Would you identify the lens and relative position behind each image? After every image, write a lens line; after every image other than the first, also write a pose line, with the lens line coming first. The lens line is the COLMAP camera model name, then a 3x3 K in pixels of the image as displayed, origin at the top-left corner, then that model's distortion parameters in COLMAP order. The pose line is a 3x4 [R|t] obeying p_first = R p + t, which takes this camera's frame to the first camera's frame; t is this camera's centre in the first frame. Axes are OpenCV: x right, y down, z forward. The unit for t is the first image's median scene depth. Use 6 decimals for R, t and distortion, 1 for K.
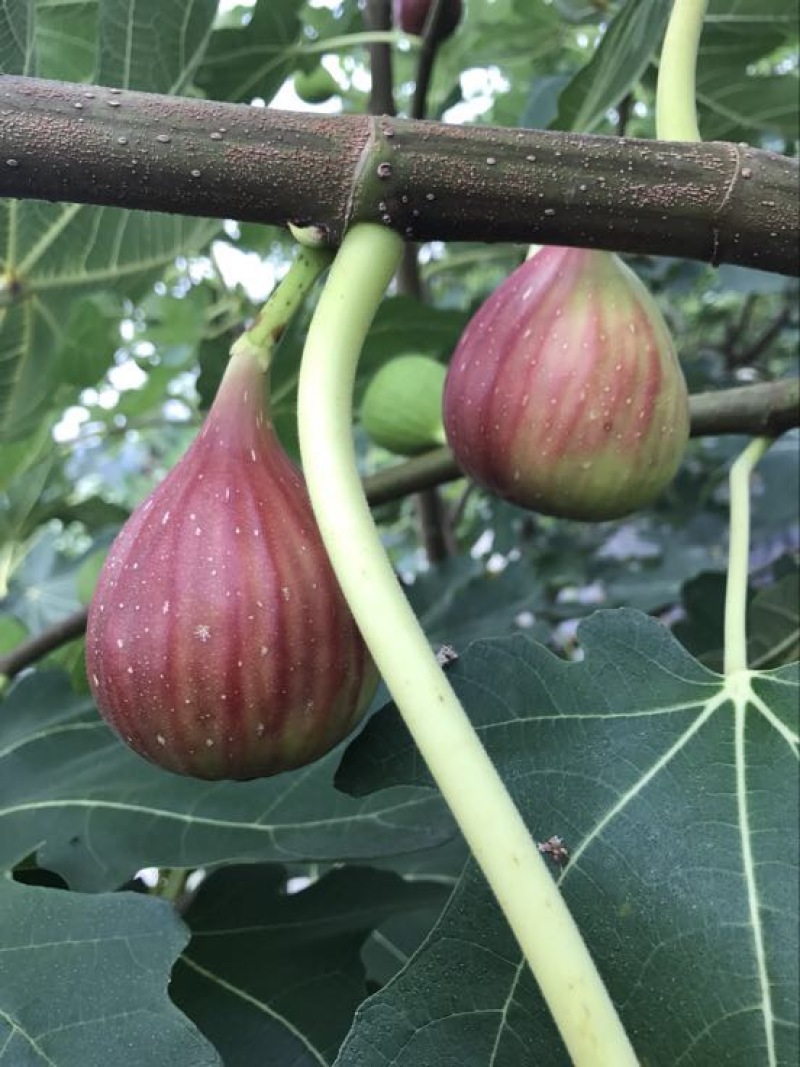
lens RADIAL K [[875.2, 0, 394.9], [0, 875.2, 531.7], [0, 0, 1]] dist [-0.002603, -0.038086]
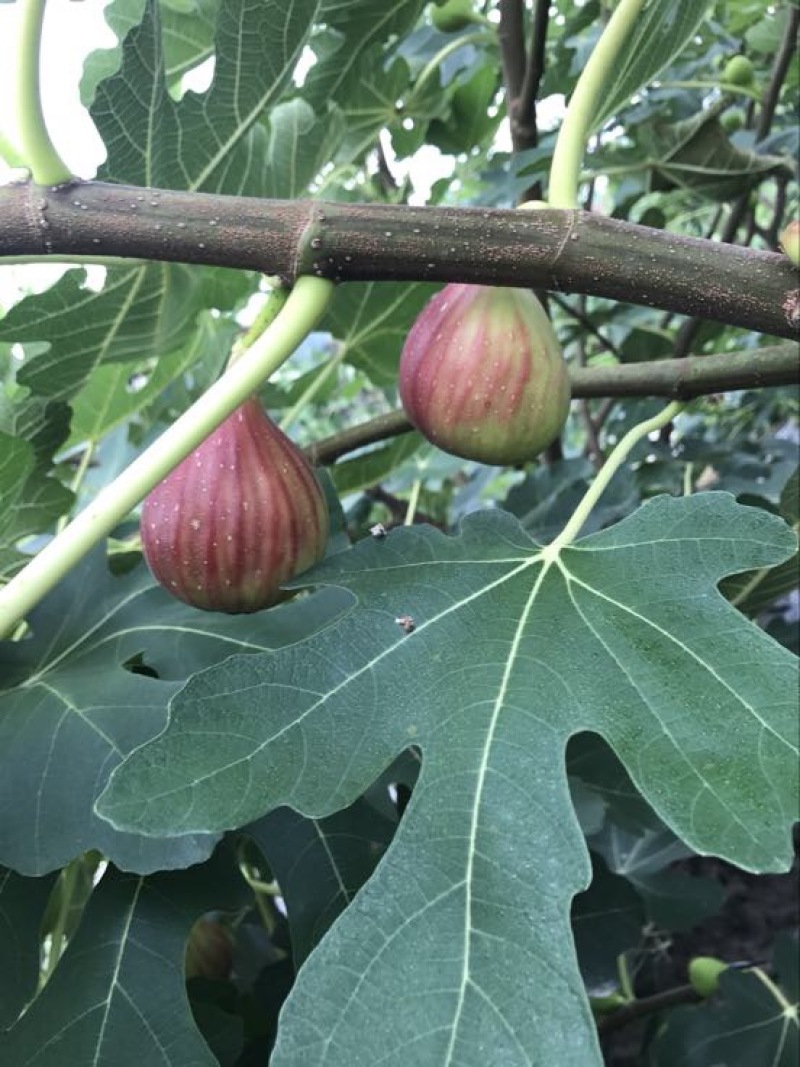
lens RADIAL K [[875.2, 0, 404.2], [0, 875.2, 536.7], [0, 0, 1]] dist [-0.002603, -0.038086]
pose [[0.977259, 0.083825, -0.194777, 0.458939], [-0.056027, 0.987978, 0.144085, -0.117691], [0.204513, -0.129895, 0.970207, -0.526090]]
